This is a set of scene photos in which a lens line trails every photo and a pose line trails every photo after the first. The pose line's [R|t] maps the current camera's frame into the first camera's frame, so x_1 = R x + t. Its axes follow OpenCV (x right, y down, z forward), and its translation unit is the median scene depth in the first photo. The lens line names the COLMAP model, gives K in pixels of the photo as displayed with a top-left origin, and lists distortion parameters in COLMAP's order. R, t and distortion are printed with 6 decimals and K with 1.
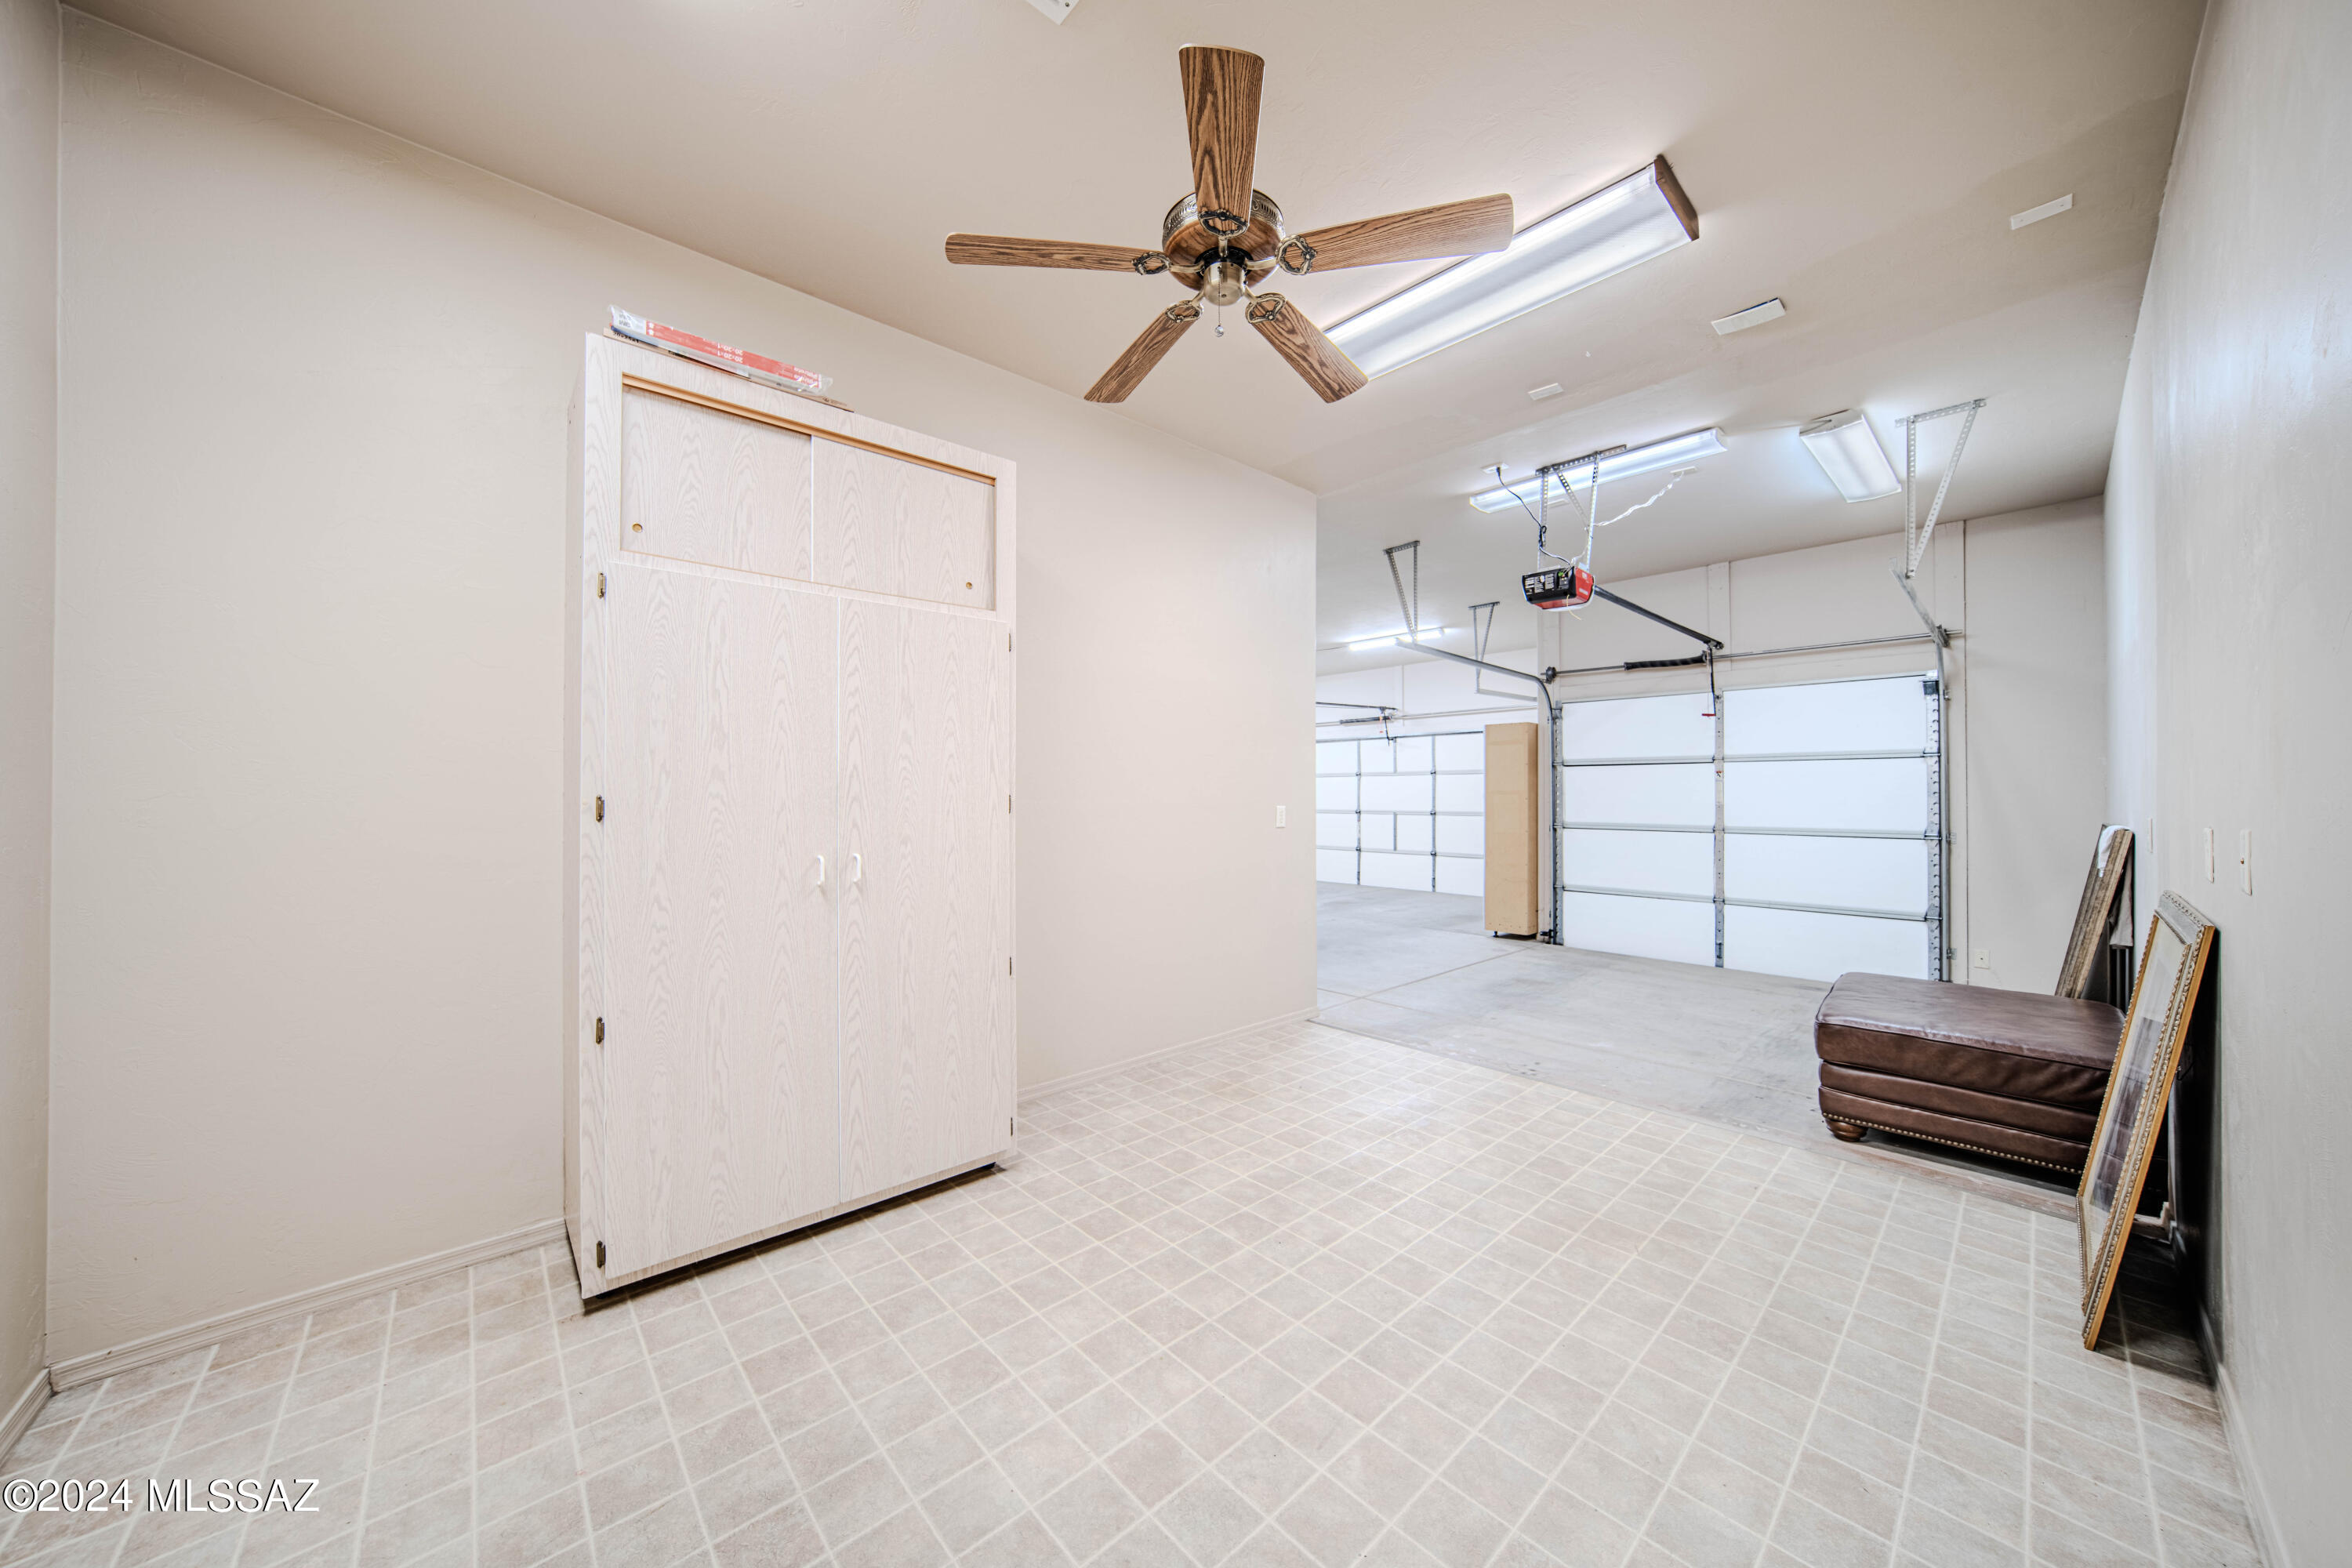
lens RADIAL K [[804.9, 0, 1179.4], [0, 804.9, 788.8], [0, 0, 1]] dist [-0.000885, -0.000074]
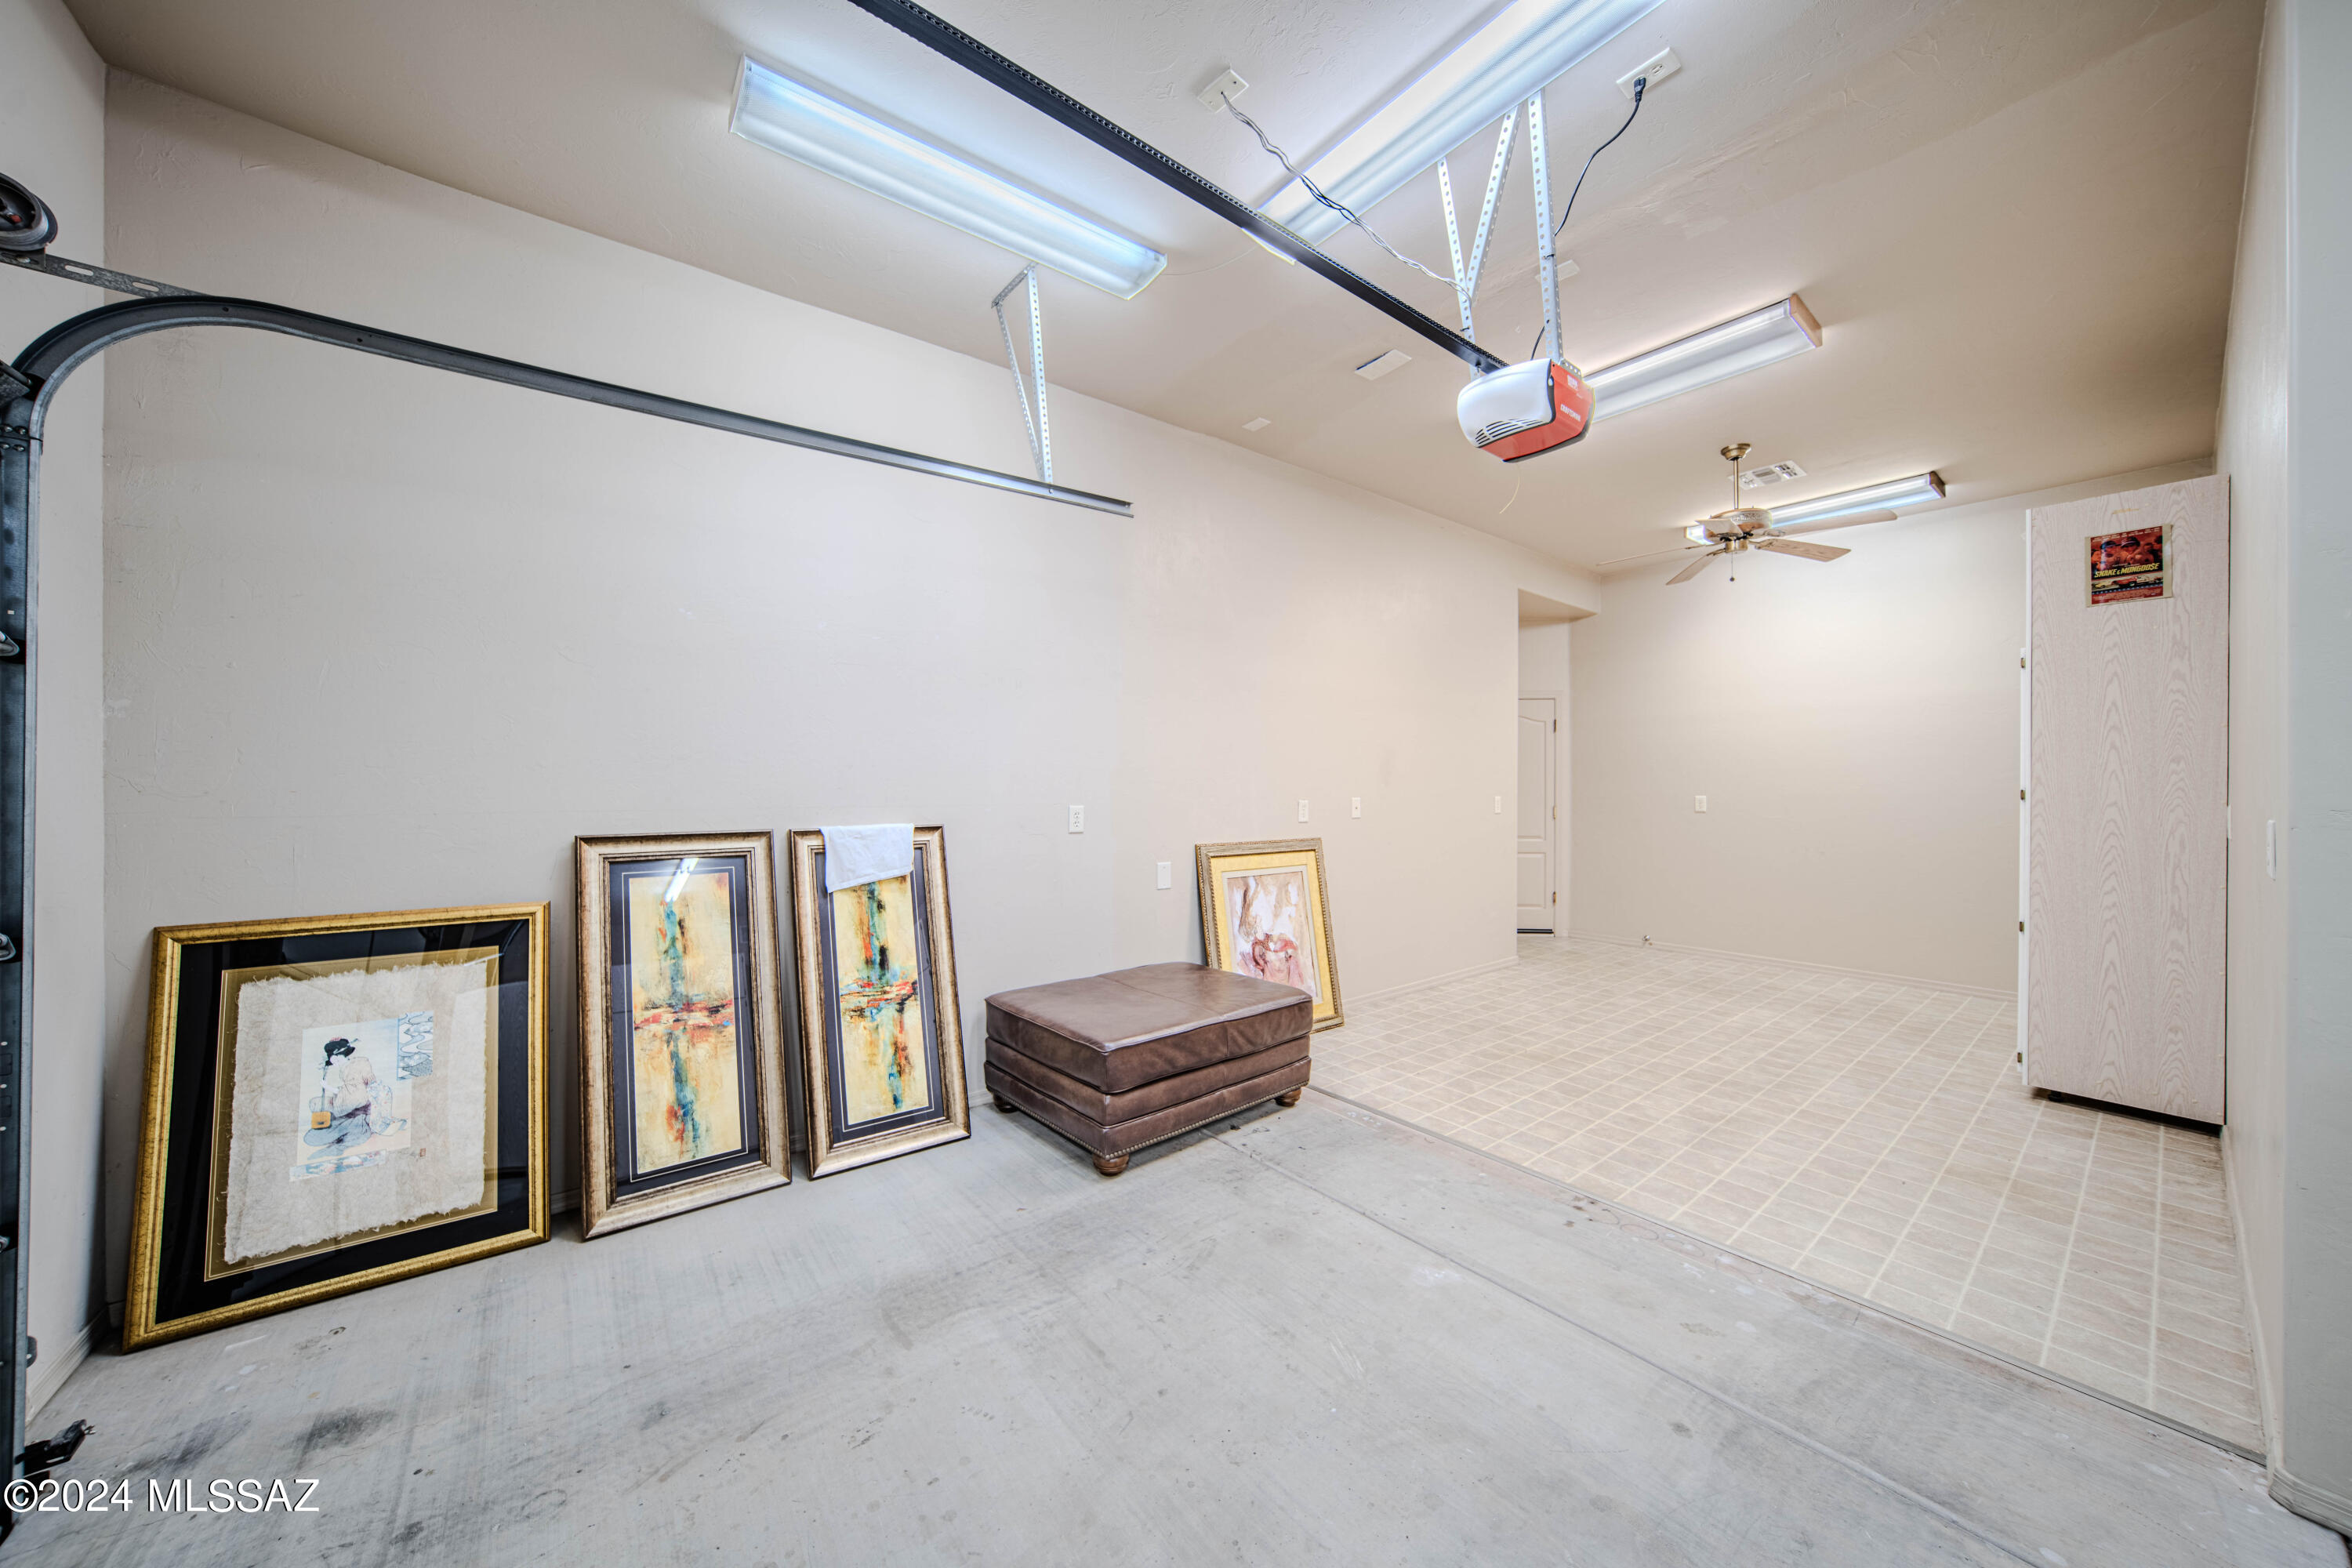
lens RADIAL K [[804.9, 0, 1179.4], [0, 804.9, 788.8], [0, 0, 1]] dist [-0.000885, -0.000074]
pose [[-0.997287, -0.003534, 0.073530, 0.938116], [-0.004182, 0.999954, -0.008655, 0.019821], [-0.073496, -0.008939, -0.997255, 2.200781]]
